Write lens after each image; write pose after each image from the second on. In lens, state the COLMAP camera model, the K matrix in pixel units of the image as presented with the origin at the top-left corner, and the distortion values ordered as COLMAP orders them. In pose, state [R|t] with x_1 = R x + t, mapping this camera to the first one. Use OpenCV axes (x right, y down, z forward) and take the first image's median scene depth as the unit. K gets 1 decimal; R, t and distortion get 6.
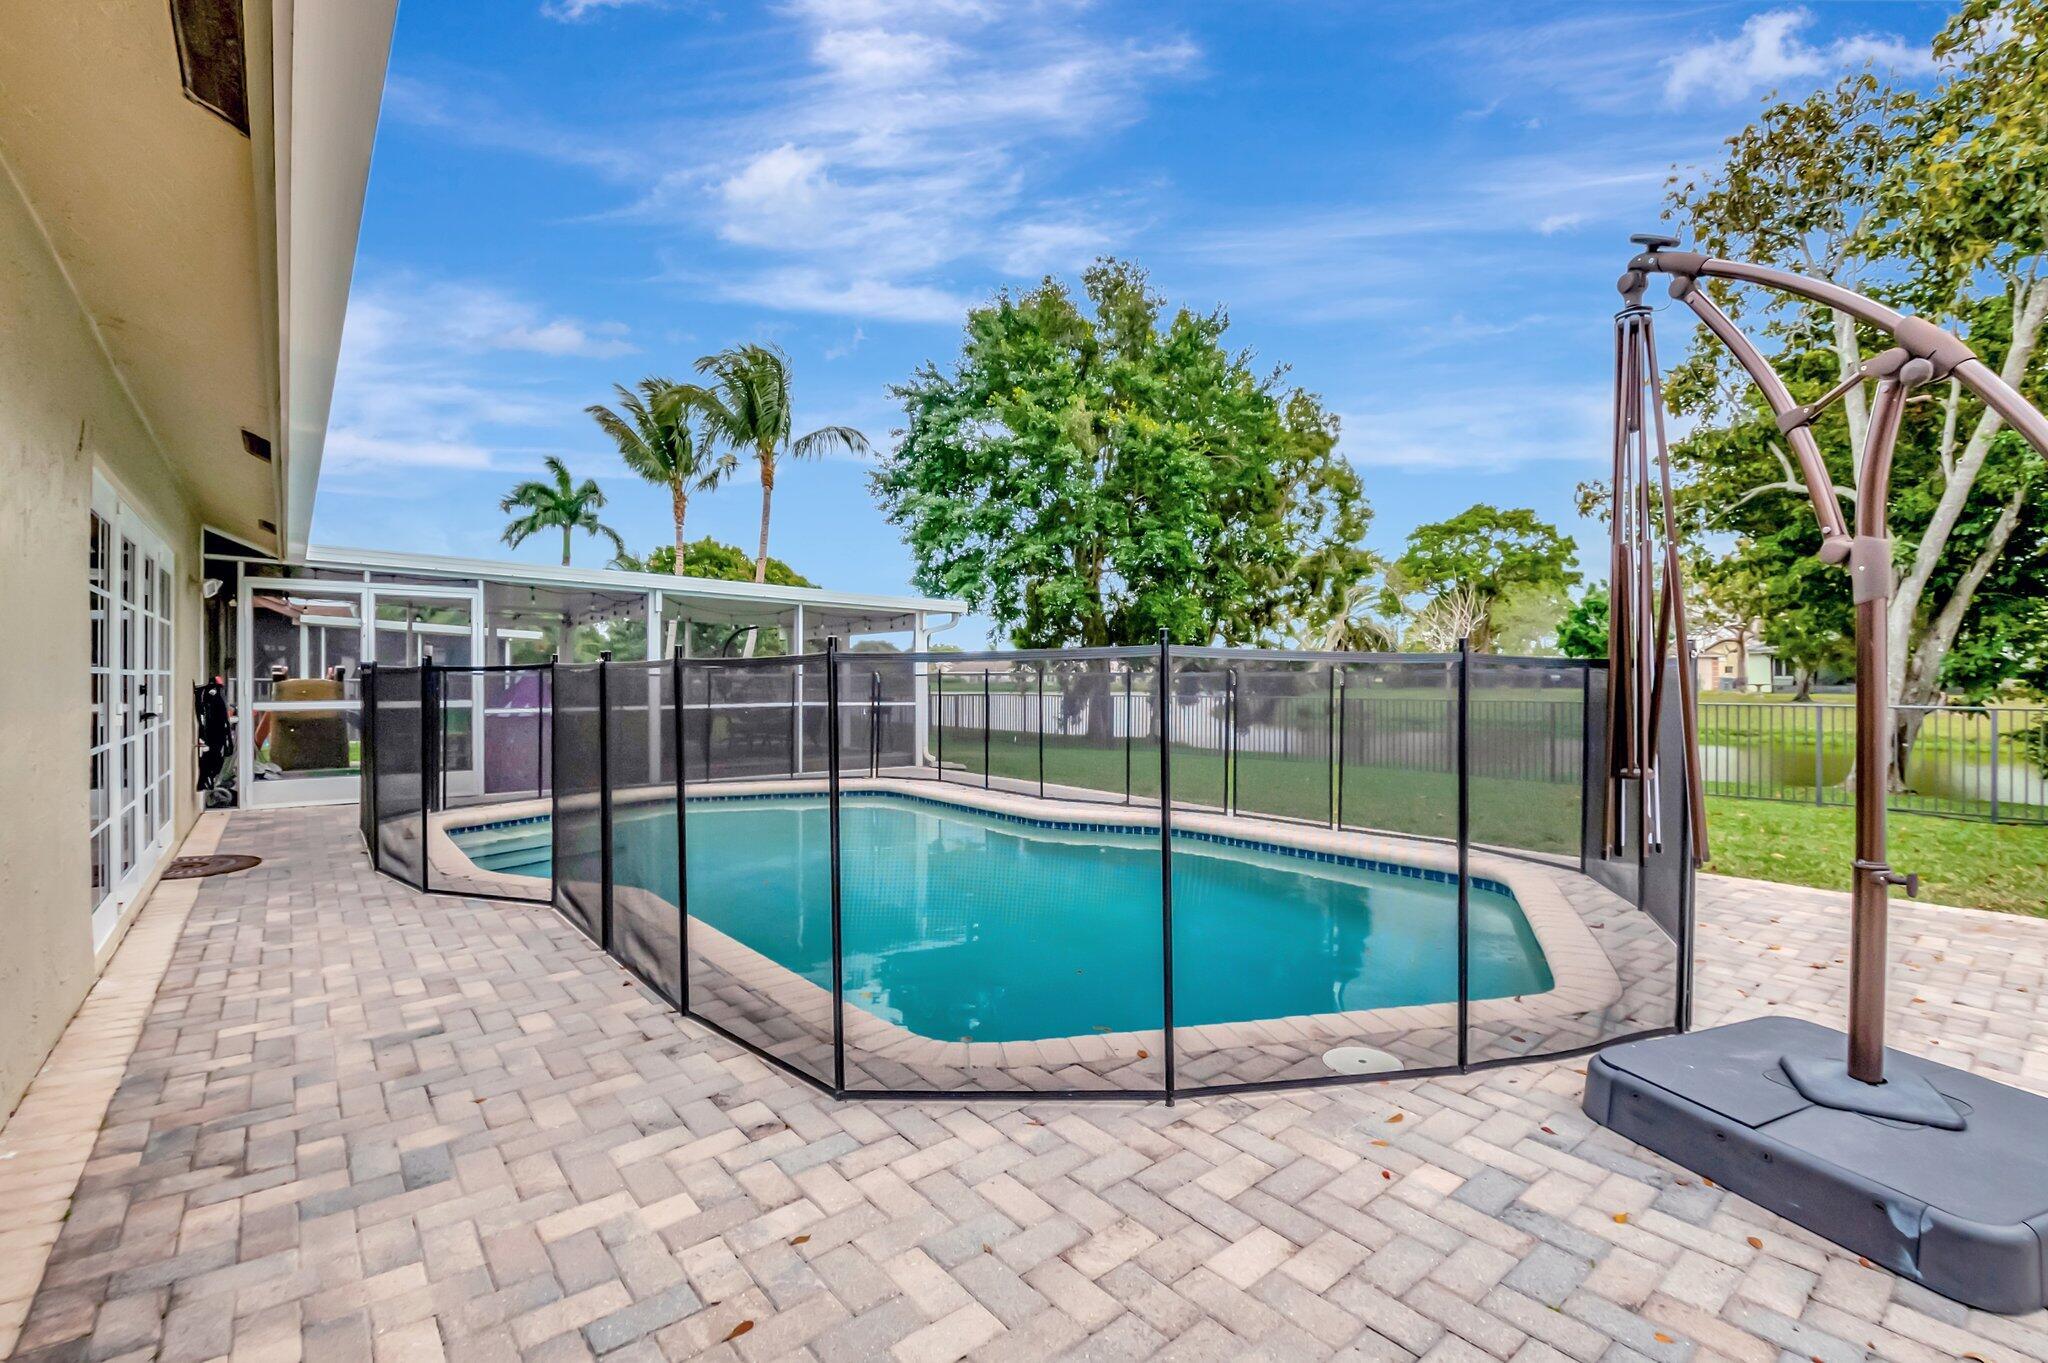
lens RADIAL K [[917.7, 0, 1034.6], [0, 917.7, 685.8], [0, 0, 1]] dist [0.013923, -0.019565]
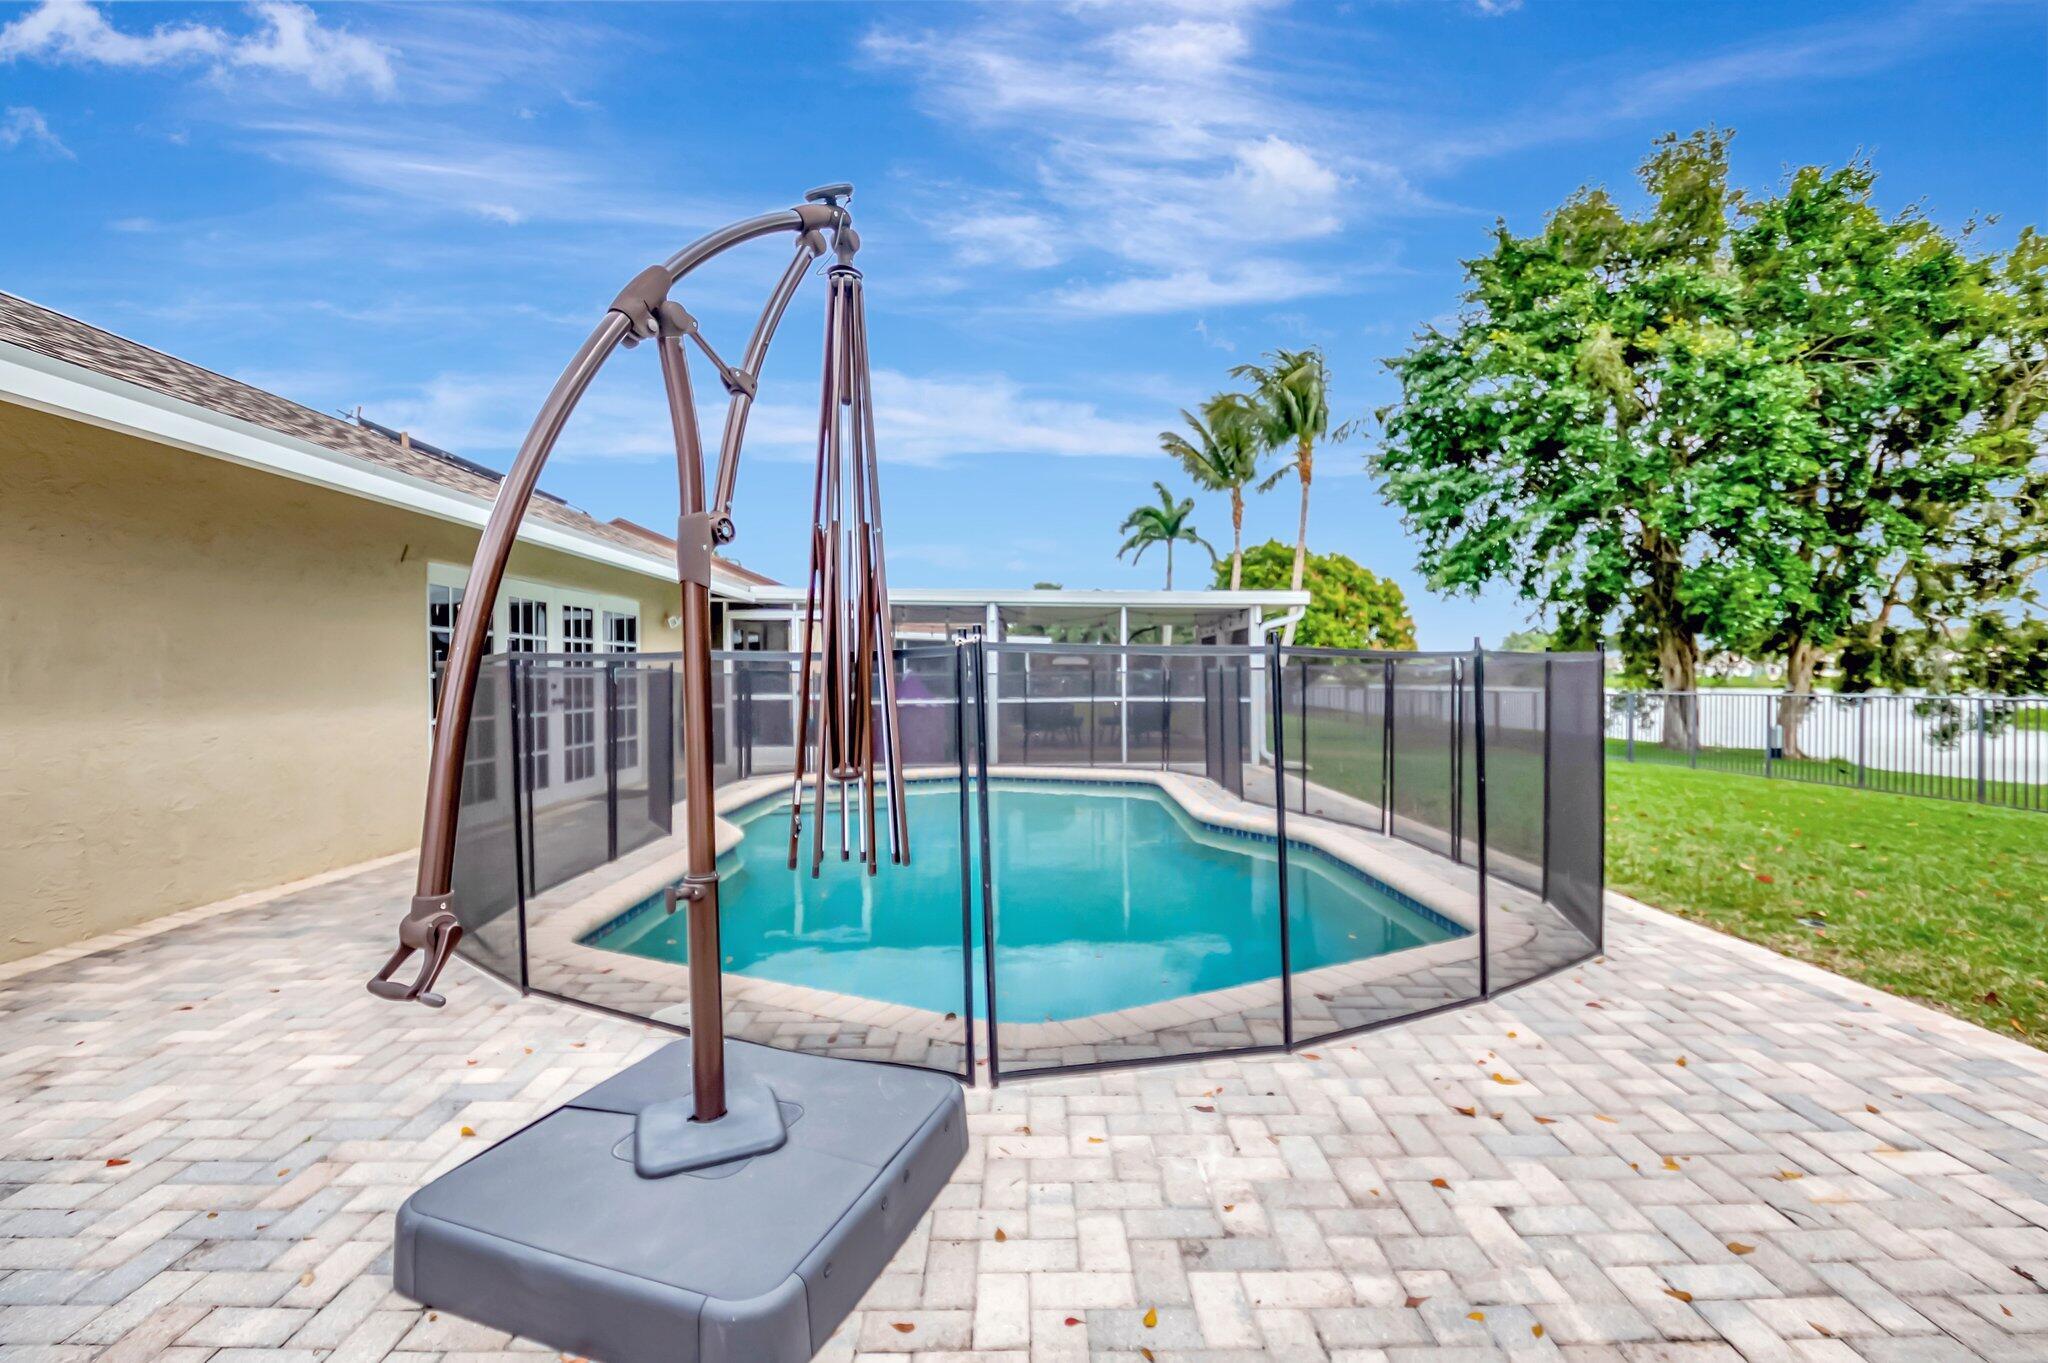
lens RADIAL K [[917.7, 0, 1034.6], [0, 917.7, 685.8], [0, 0, 1]] dist [0.013923, -0.019565]
pose [[0.763742, -0.000169, -0.645522, 0.188065], [0.003464, 0.999987, 0.003837, -0.000066], [0.645513, -0.005167, 0.763732, 0.054231]]
